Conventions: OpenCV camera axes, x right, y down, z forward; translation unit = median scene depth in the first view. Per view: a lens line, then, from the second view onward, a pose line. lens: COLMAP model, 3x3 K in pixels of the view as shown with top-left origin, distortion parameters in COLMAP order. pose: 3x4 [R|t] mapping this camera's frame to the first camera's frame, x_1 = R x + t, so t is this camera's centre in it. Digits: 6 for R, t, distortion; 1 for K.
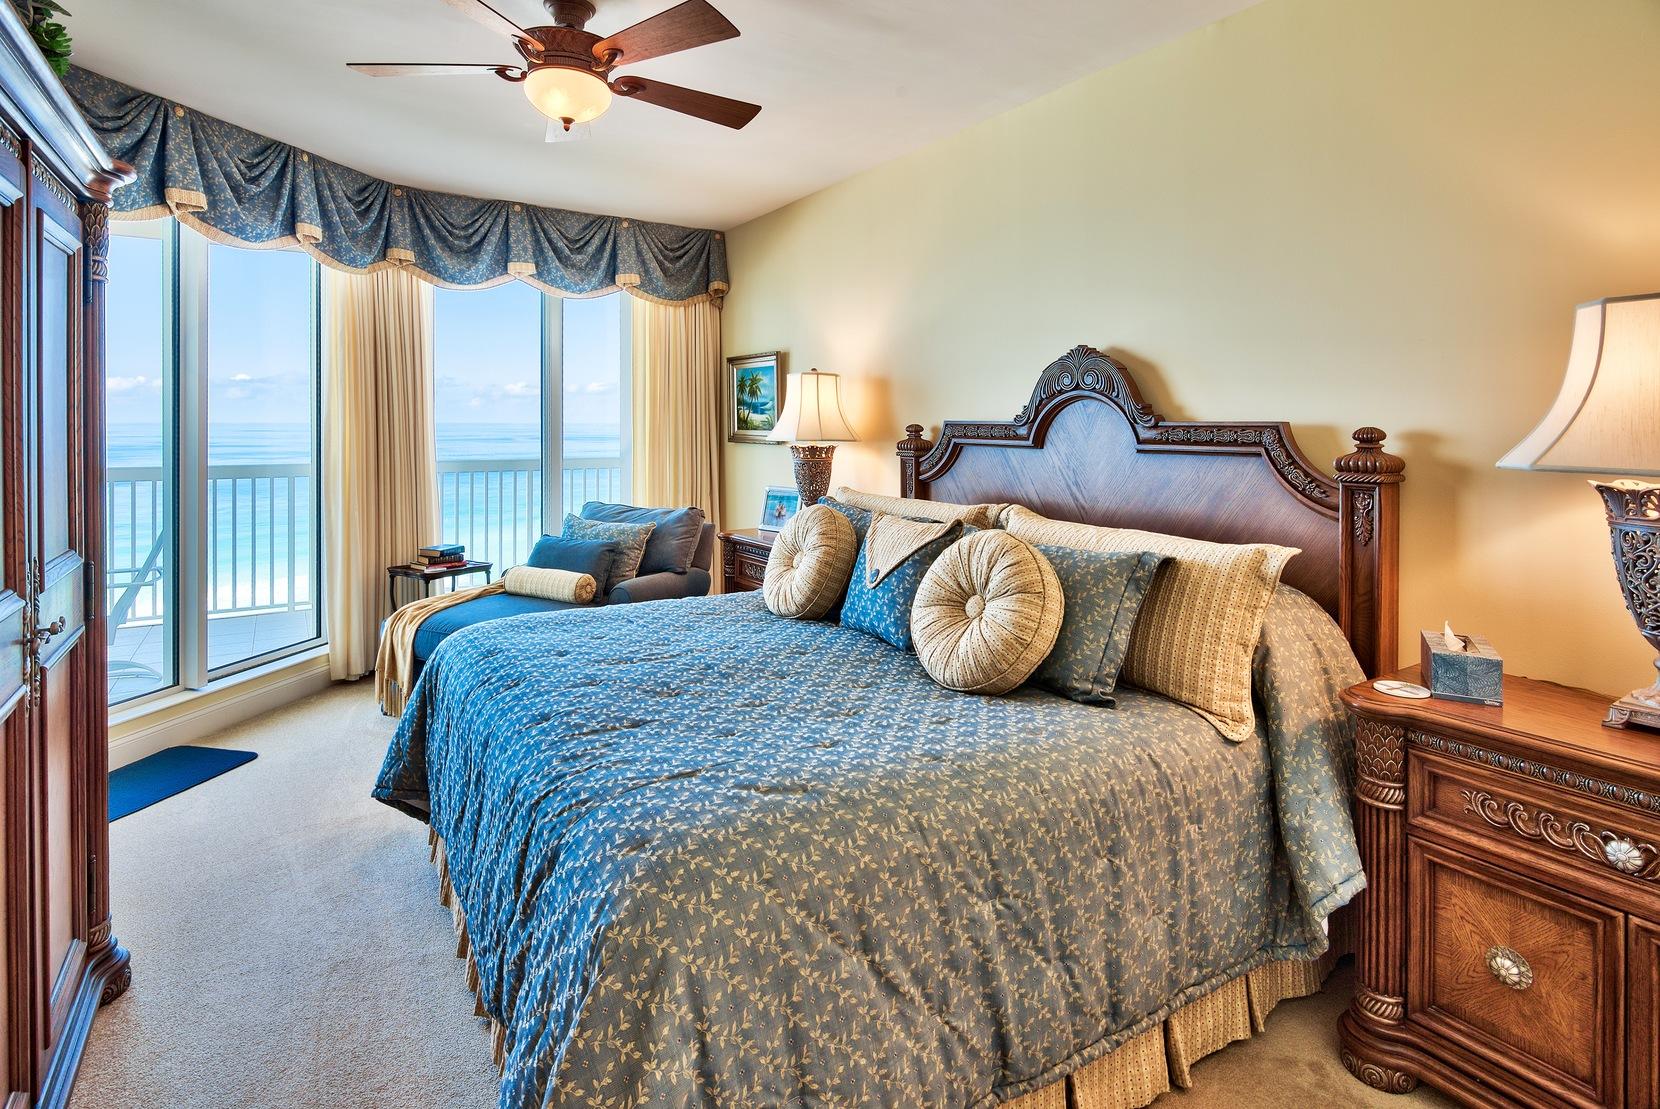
lens RADIAL K [[822.9, 0, 827.0], [0, 822.9, 427.6], [0, 0, 1]] dist [-0.001504, -0.000510]
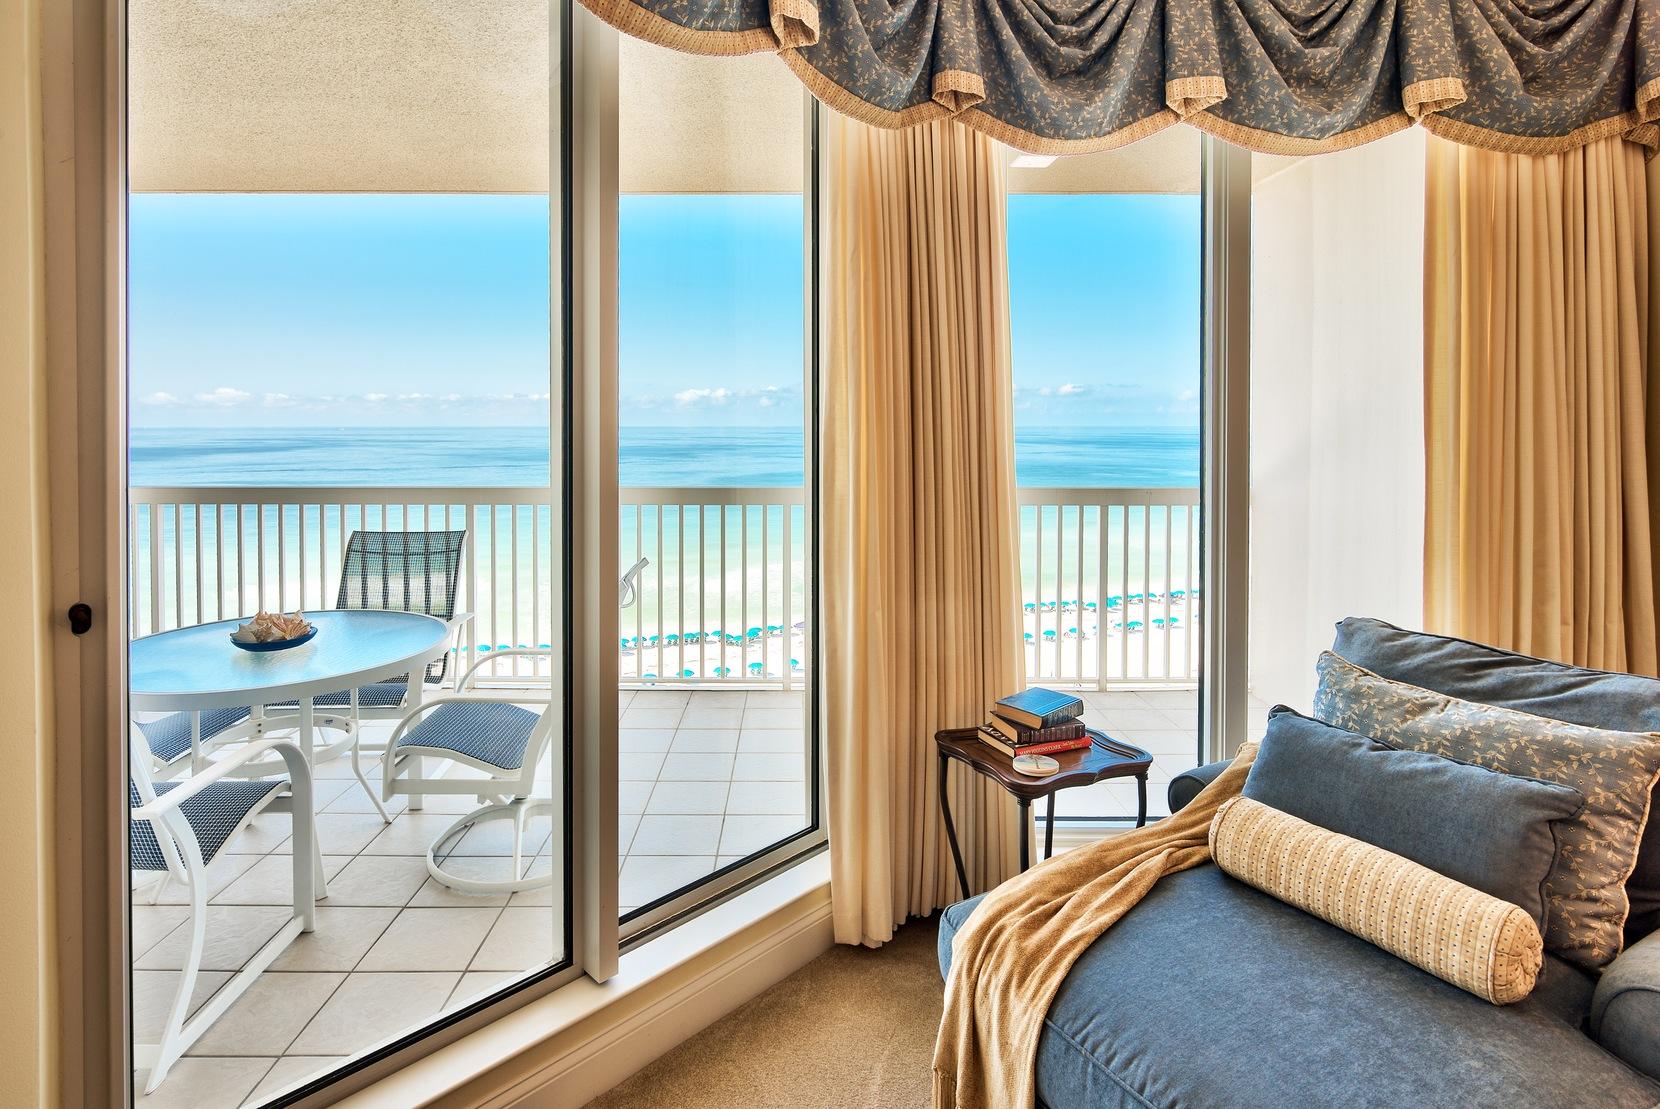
lens RADIAL K [[822.9, 0, 799.4], [0, 822.9, 437.5], [0, 0, 1]] dist [-0.001504, -0.000510]
pose [[0.834328, 0.006311, -0.551232, -0.326502], [-0.000861, 0.999948, 0.010144, -0.007552], [0.551268, -0.007988, 0.834290, 0.539316]]
